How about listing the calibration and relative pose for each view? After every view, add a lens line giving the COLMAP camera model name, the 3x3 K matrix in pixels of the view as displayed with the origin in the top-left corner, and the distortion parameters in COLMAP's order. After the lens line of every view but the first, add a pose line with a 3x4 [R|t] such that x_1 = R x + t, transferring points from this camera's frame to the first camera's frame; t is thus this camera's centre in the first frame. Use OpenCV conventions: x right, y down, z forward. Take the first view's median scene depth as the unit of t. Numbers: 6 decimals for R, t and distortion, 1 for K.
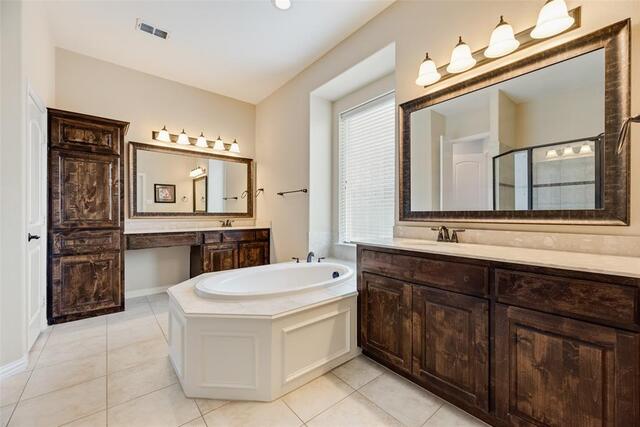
lens RADIAL K [[259.6, 0, 319.6], [0, 259.6, 213.5], [0, 0, 1]] dist [0.005181, -0.000751]
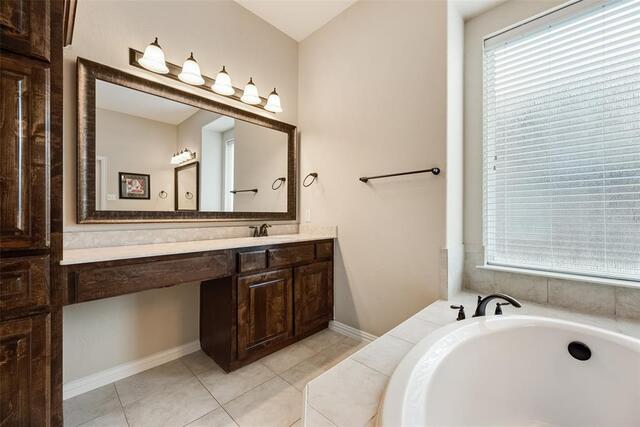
lens RADIAL K [[259.6, 0, 319.2], [0, 259.6, 213.7], [0, 0, 1]] dist [0.005181, -0.000751]
pose [[0.994242, 0.002089, 0.107138, -0.324634], [-0.001866, 0.999996, -0.002189, 0.001464], [-0.107142, 0.001977, 0.994242, 0.451865]]
